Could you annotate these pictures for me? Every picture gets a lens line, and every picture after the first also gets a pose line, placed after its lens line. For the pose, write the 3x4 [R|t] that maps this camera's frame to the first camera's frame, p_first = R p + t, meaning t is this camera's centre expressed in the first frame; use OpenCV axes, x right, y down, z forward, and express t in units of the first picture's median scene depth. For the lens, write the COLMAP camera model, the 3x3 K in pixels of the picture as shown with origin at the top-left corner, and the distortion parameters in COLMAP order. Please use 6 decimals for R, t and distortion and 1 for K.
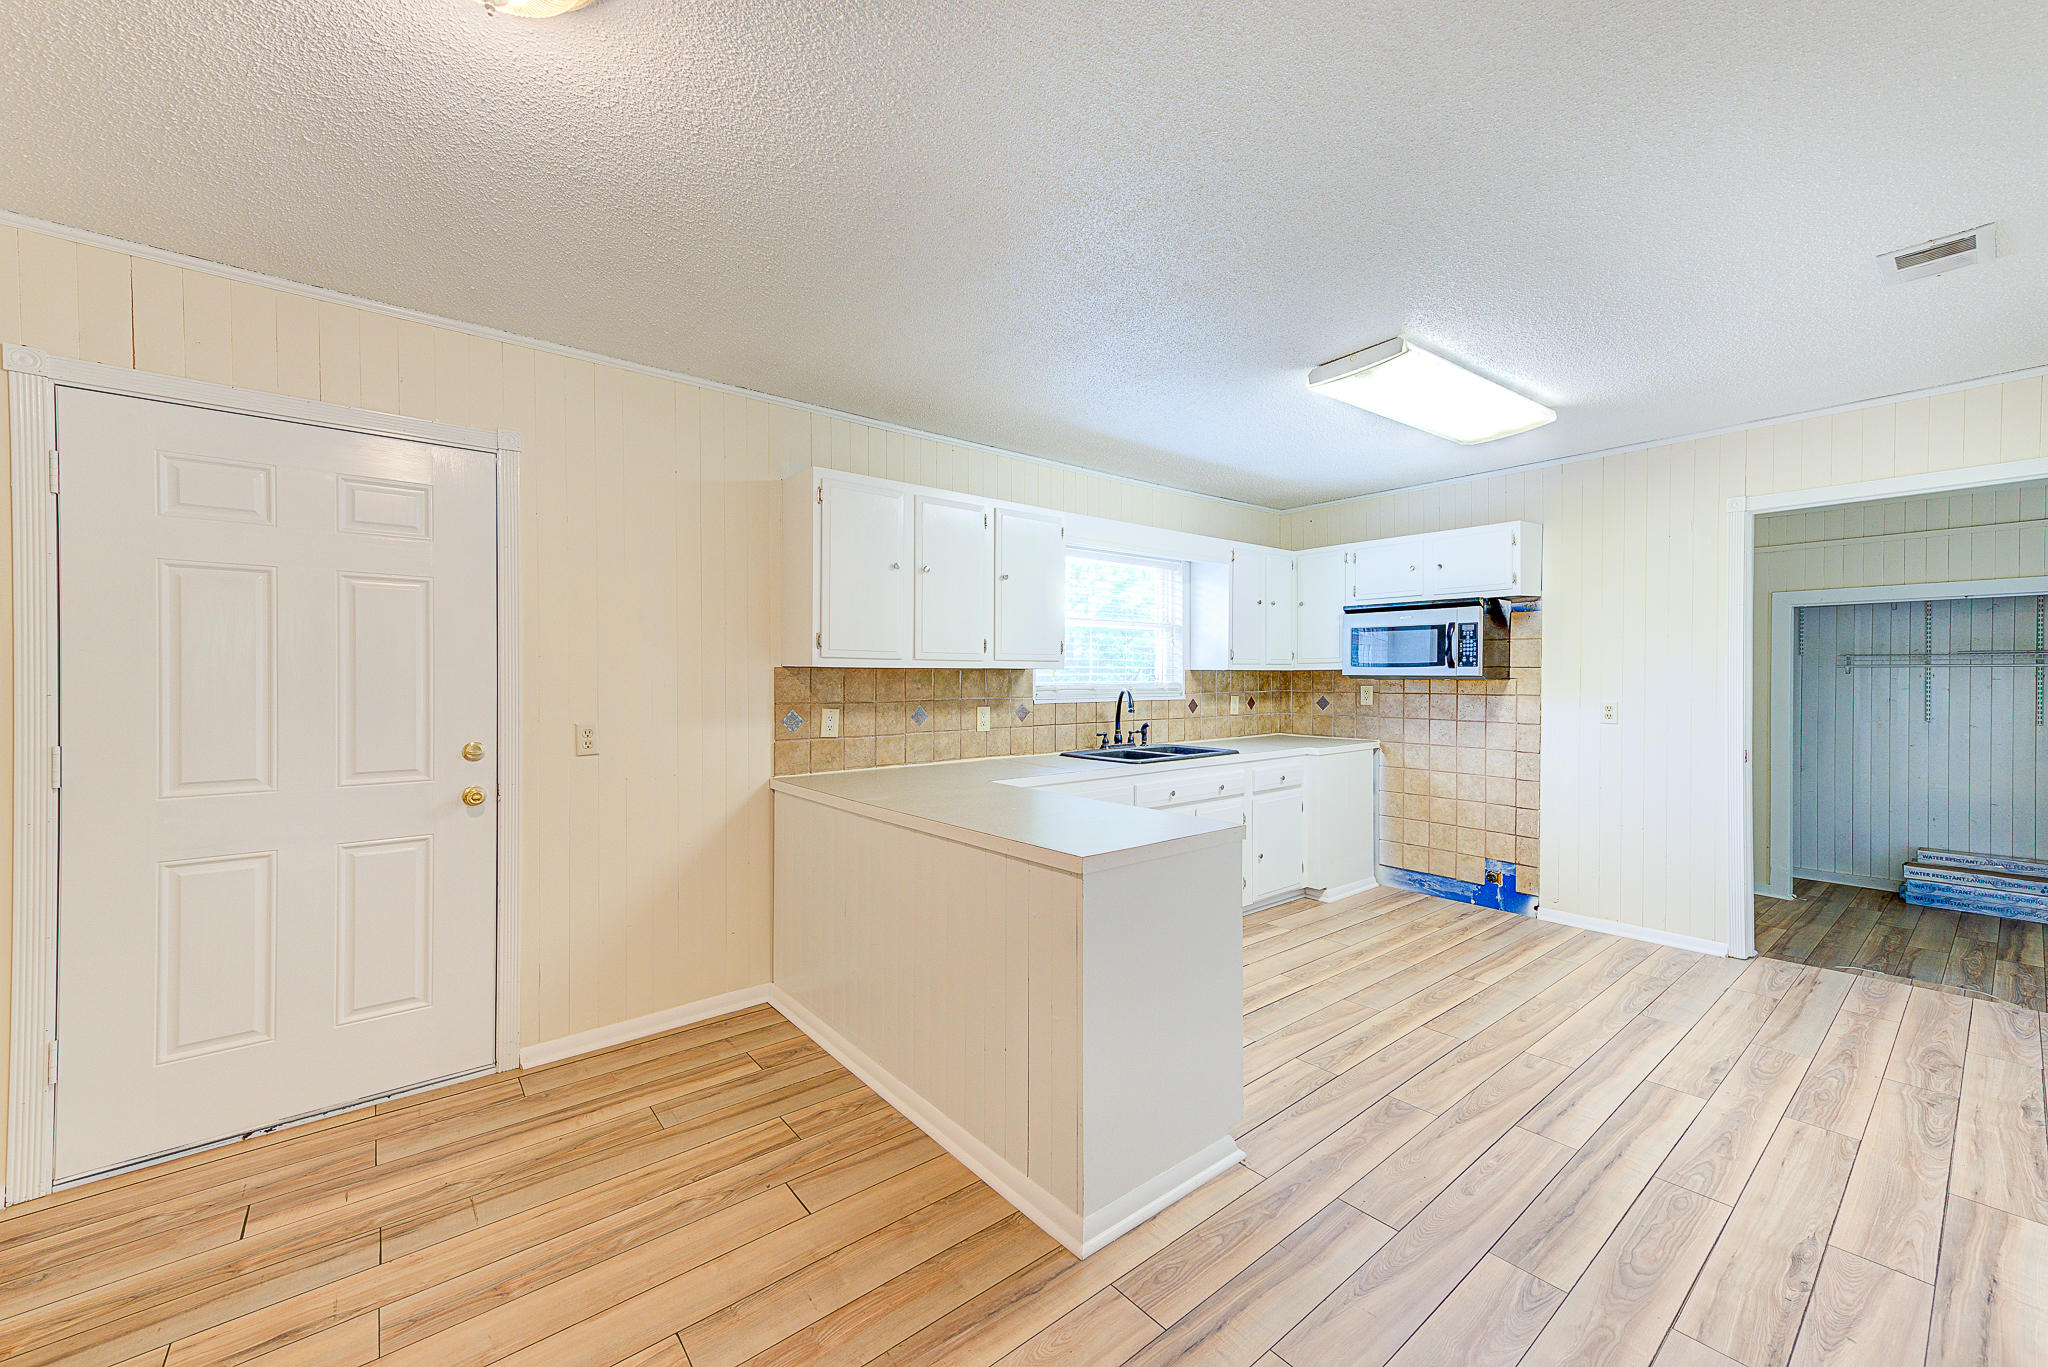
lens RADIAL K [[800.7, 0, 1027.6], [0, 800.7, 677.0], [0, 0, 1]] dist [0.022911, -0.000031]
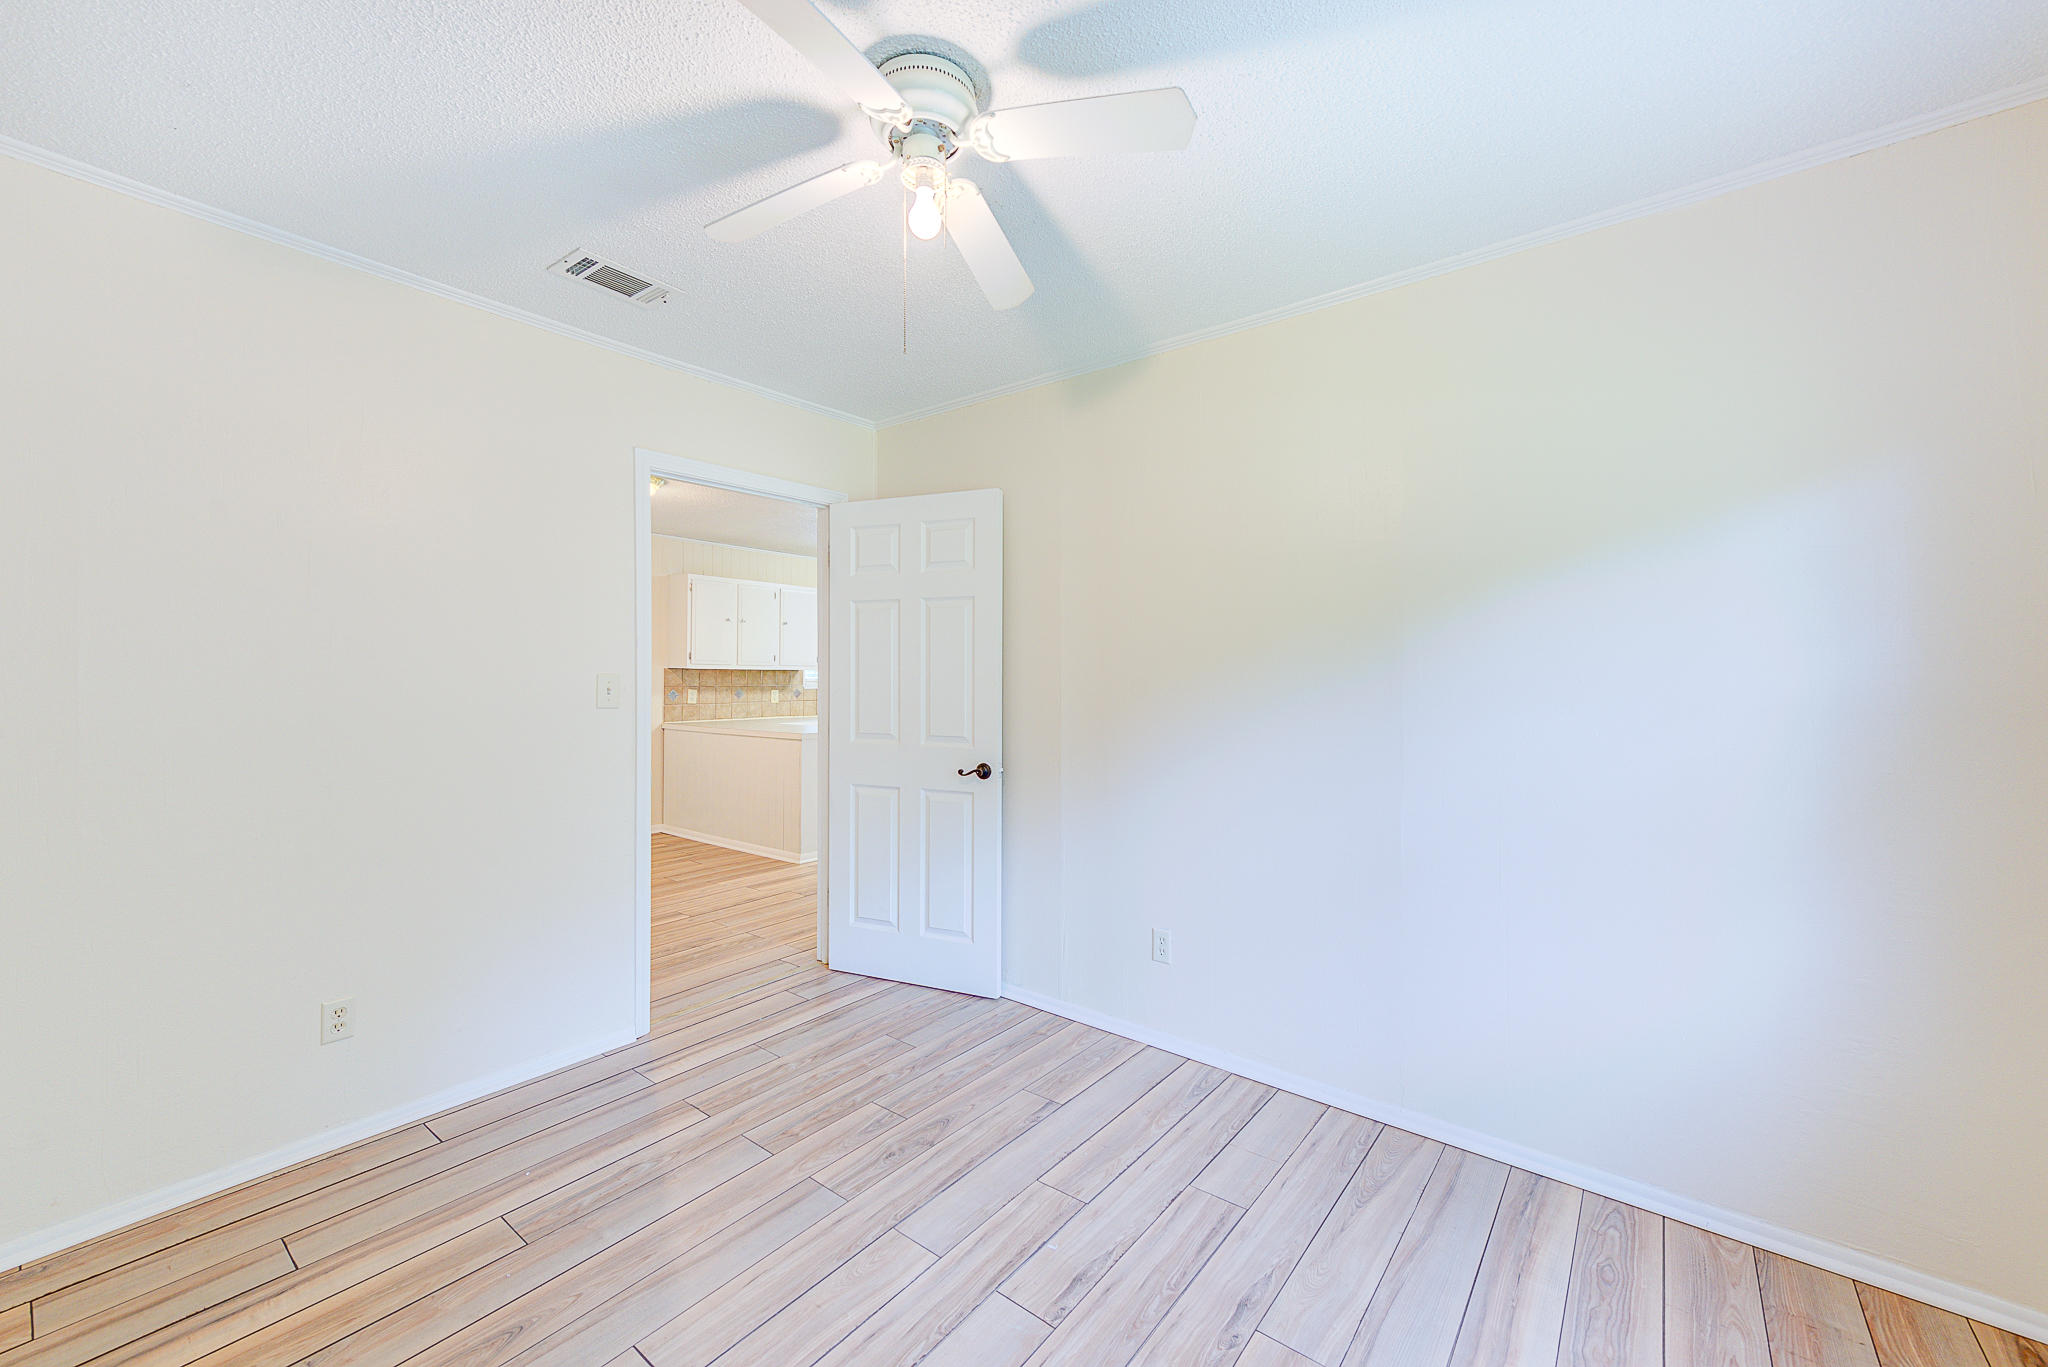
lens RADIAL K [[823.4, 0, 1037.0], [0, 823.4, 678.6], [0, 0, 1]] dist [0.022506, -0.000051]
pose [[0.973943, 0.007097, 0.226682, 0.122433], [-0.008111, 0.999961, 0.003543, -0.001478], [-0.226648, -0.005289, 0.973962, -1.199048]]
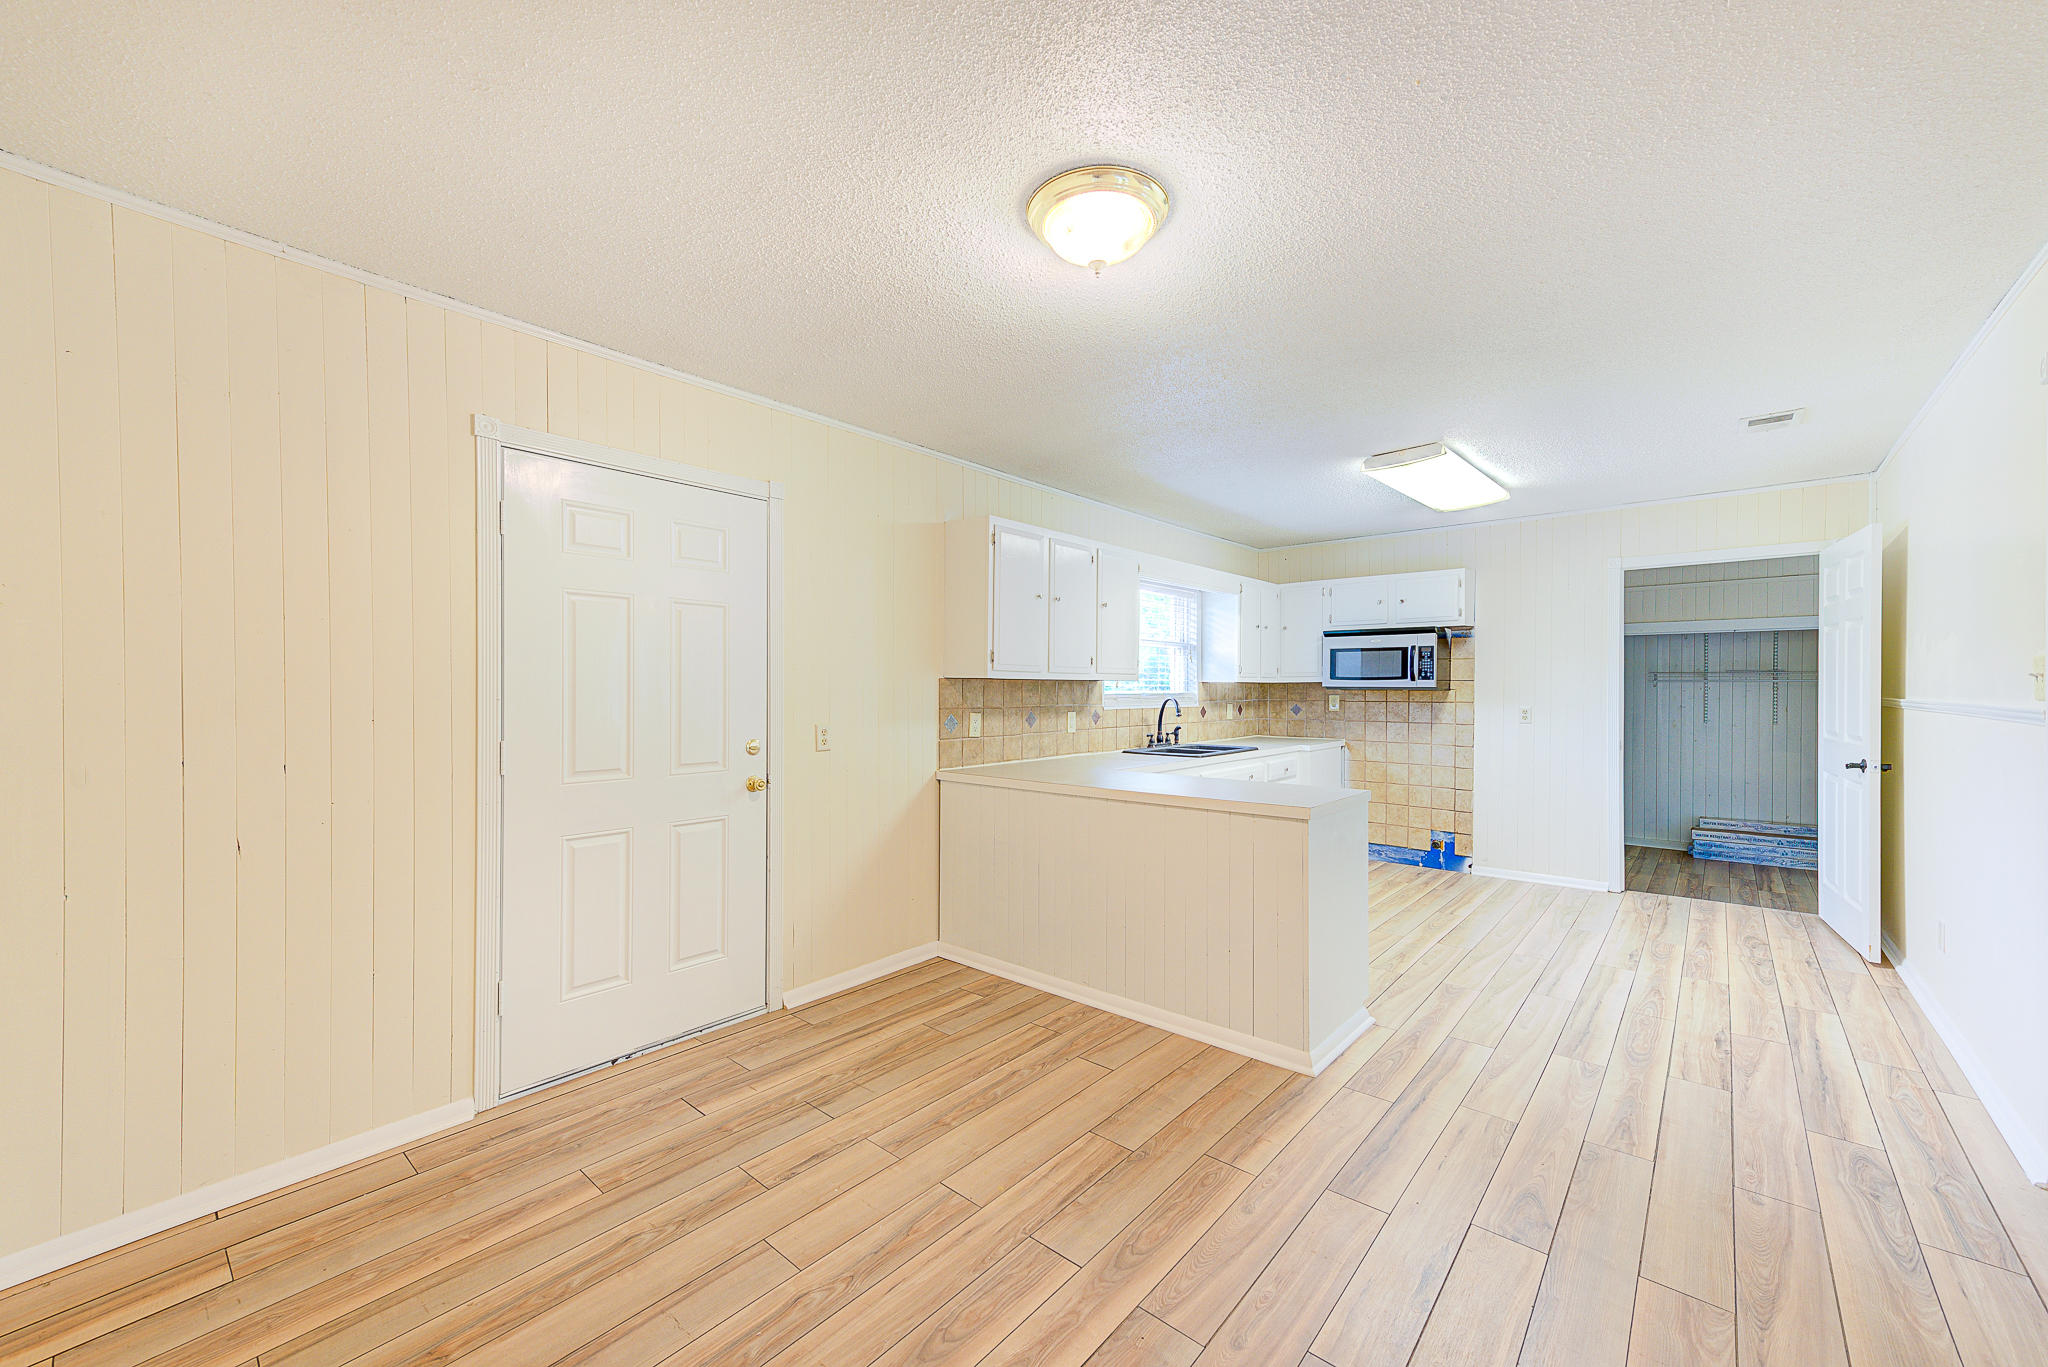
lens RADIAL K [[802.8, 0, 1029.1], [0, 802.8, 689.7], [0, 0, 1]] dist [0.026043, -0.000292]
pose [[0.984513, 0.001672, 0.175305, -0.380359], [-0.001681, 0.999999, -0.000099, 0.004524], [-0.175304, -0.000197, 0.984514, -0.198715]]
